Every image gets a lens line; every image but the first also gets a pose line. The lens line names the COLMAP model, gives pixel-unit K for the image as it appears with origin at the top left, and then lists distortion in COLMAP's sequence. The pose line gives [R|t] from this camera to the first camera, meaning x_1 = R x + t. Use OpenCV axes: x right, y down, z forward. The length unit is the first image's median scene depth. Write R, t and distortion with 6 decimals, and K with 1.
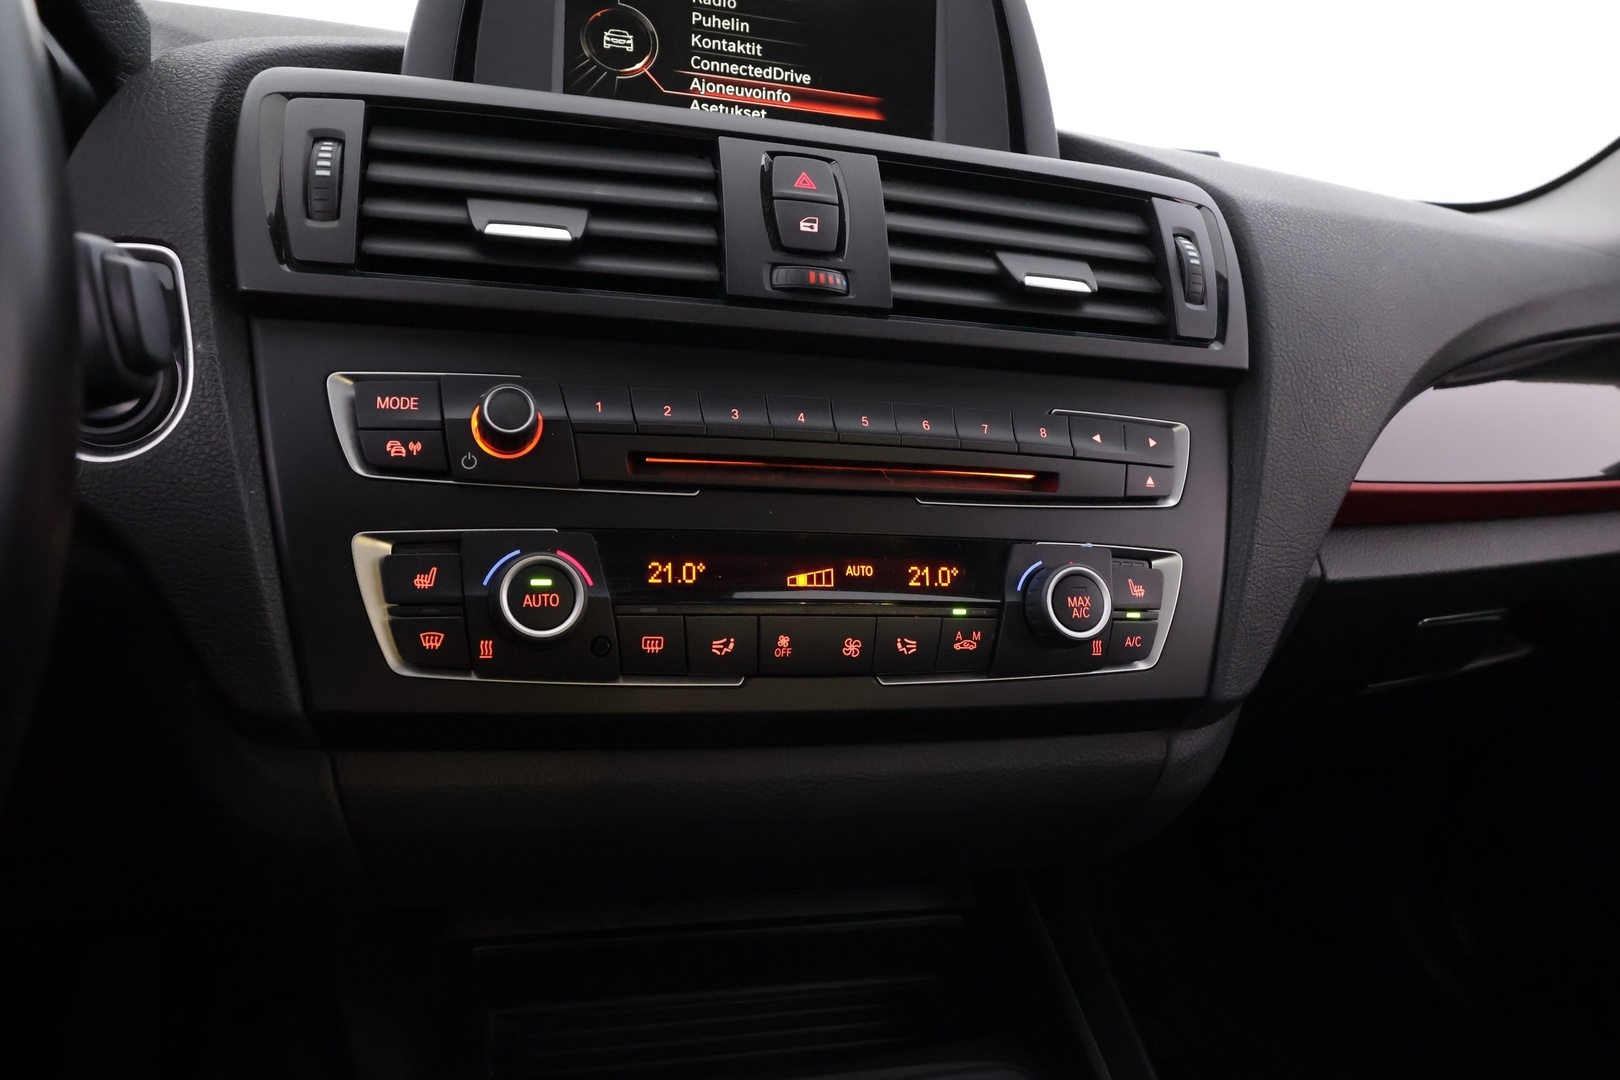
lens RADIAL K [[1157.2, 0, 810.0], [0, 1157.2, 540.0], [0, 0, 1]] dist [-0.001634, -0.002439]
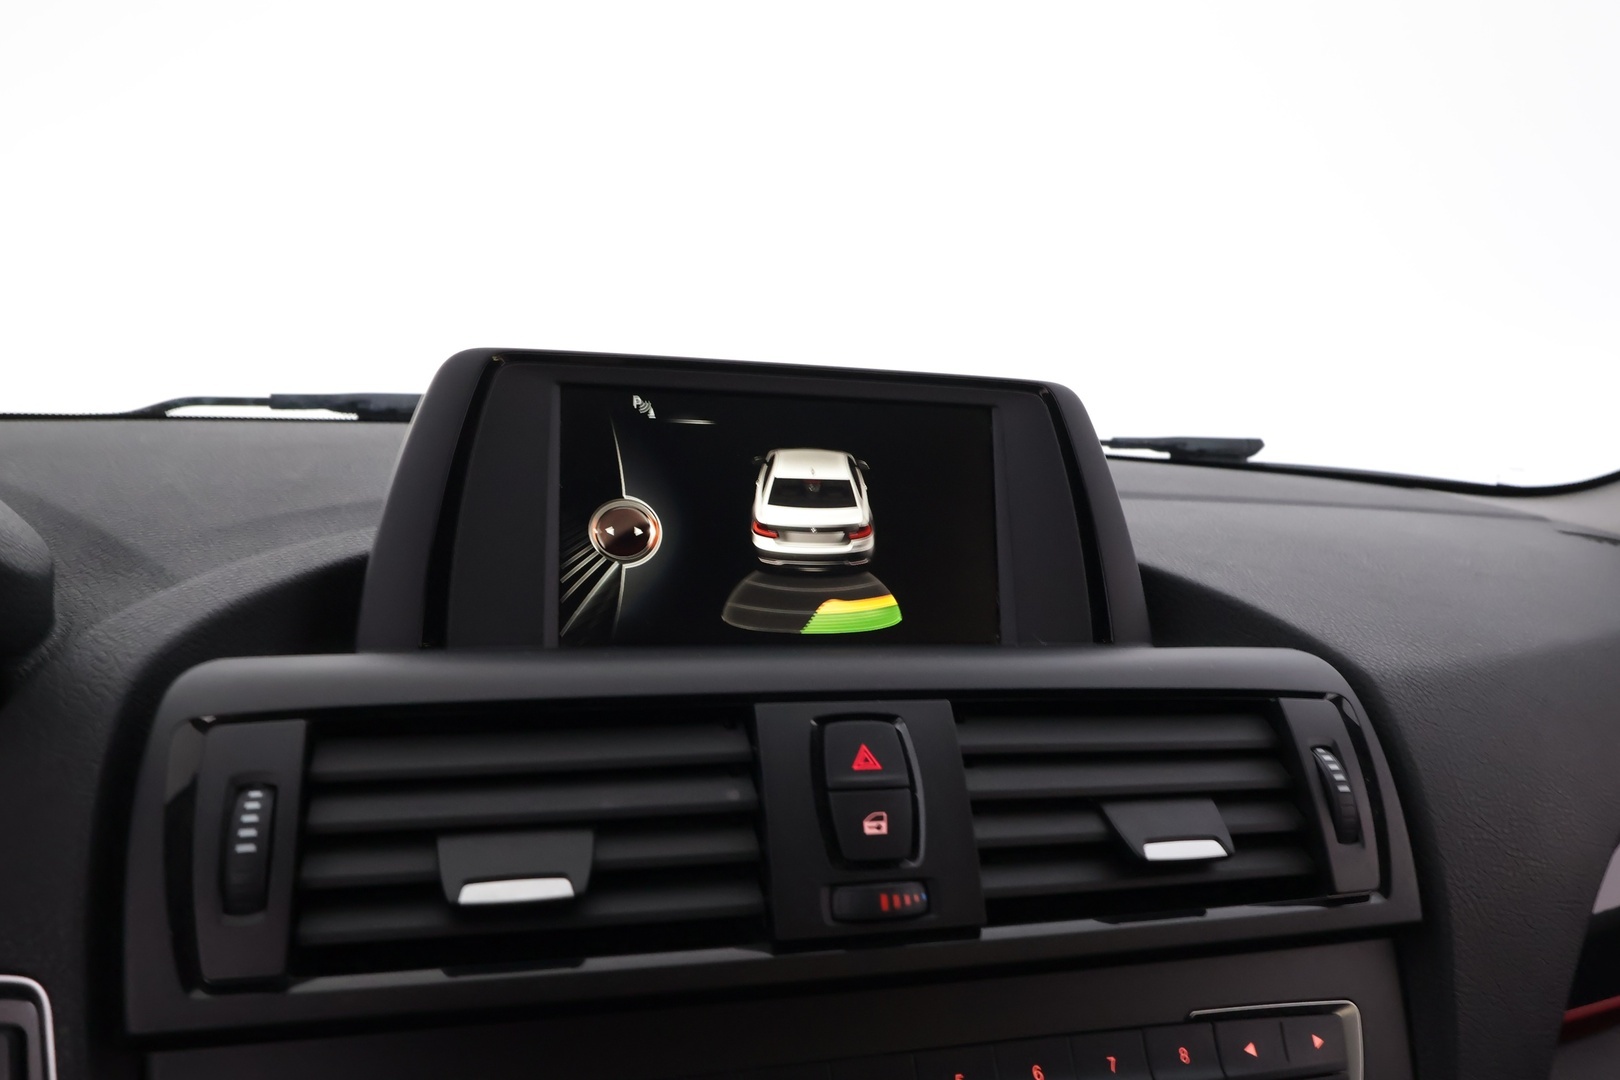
lens RADIAL K [[1157.2, 0, 810.0], [0, 1157.2, 540.0], [0, 0, 1]] dist [-0.001634, -0.002439]
pose [[0.999184, -0.040185, 0.004059, -0.039825], [0.040385, 0.992484, -0.115519, -0.367841], [0.000613, 0.115589, 0.993297, 0.194862]]
